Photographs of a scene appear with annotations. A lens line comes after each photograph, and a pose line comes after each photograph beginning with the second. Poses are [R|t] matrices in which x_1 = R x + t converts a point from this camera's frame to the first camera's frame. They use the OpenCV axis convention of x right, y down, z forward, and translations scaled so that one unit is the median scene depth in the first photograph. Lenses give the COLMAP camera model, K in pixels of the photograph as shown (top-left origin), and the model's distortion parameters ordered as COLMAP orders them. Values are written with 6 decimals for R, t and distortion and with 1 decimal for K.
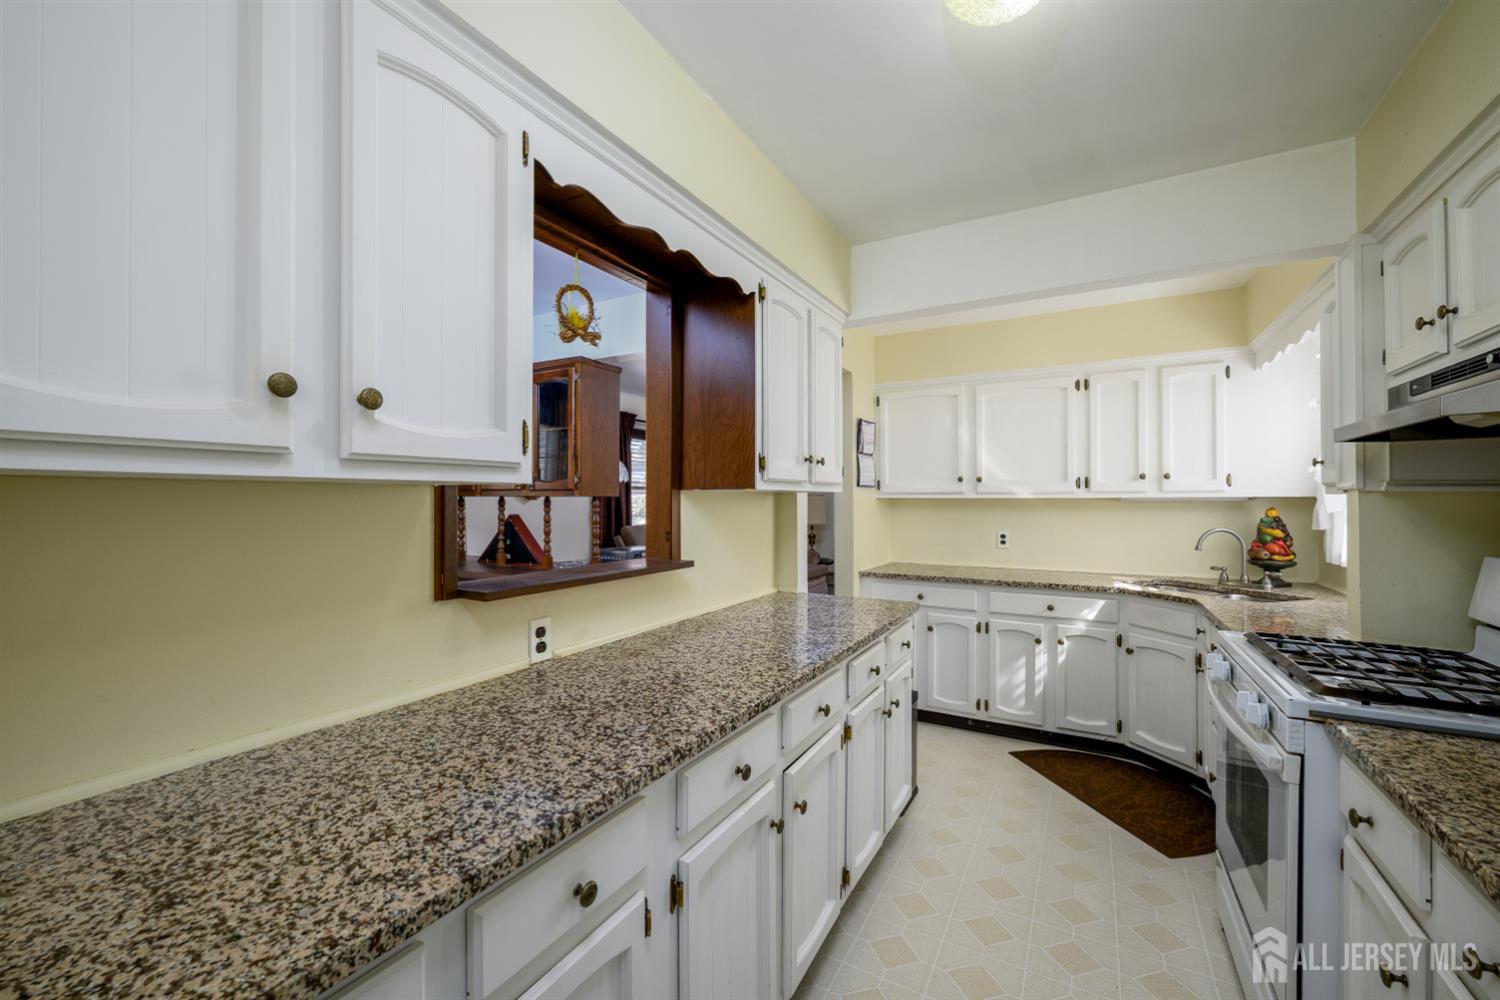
lens RADIAL K [[603.3, 0, 753.5], [0, 603.3, 507.4], [0, 0, 1]] dist [-0.001695, -0.000102]
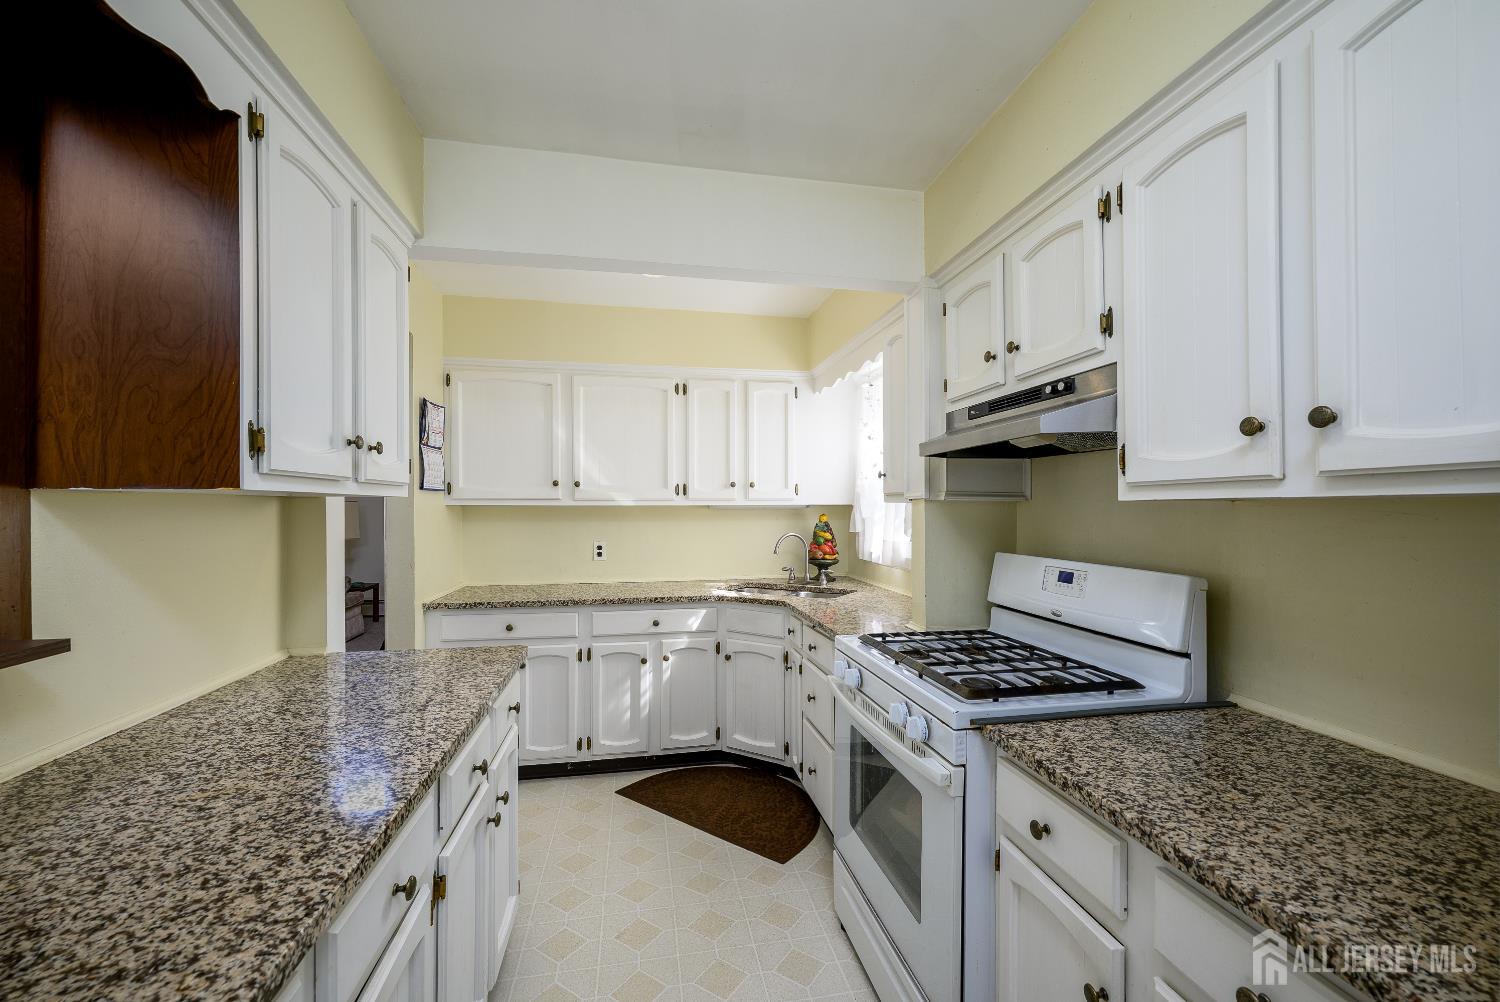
lens RADIAL K [[603.3, 0, 753.5], [0, 603.3, 508.4], [0, 0, 1]] dist [-0.001695, -0.000102]
pose [[0.758903, -0.002121, 0.651201, 0.000271], [0.008485, 0.999942, -0.006632, -0.003869], [-0.651149, 0.010558, 0.758877, 0.212070]]
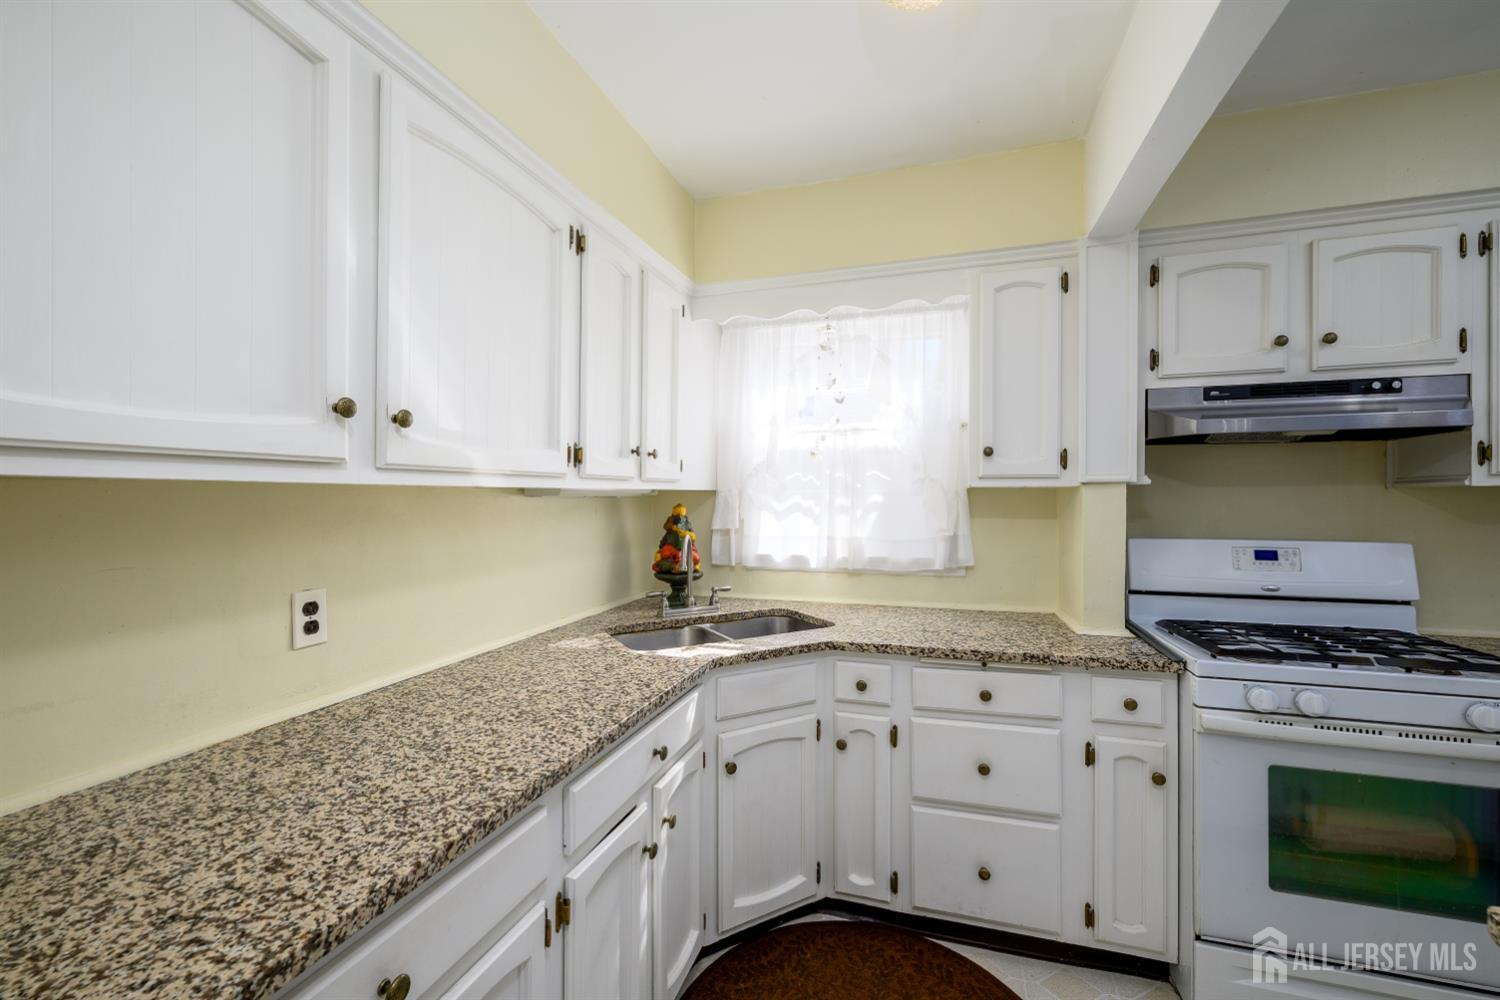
lens RADIAL K [[596.6, 0, 750.0], [0, 596.6, 500.0], [0, 0, 1]] dist [-0.001716, 0.000028]
pose [[-0.193242, -0.009829, 0.981102, 0.084773], [0.012292, 0.999847, 0.012438, -0.012273], [-0.981074, 0.014463, -0.193091, 1.086151]]
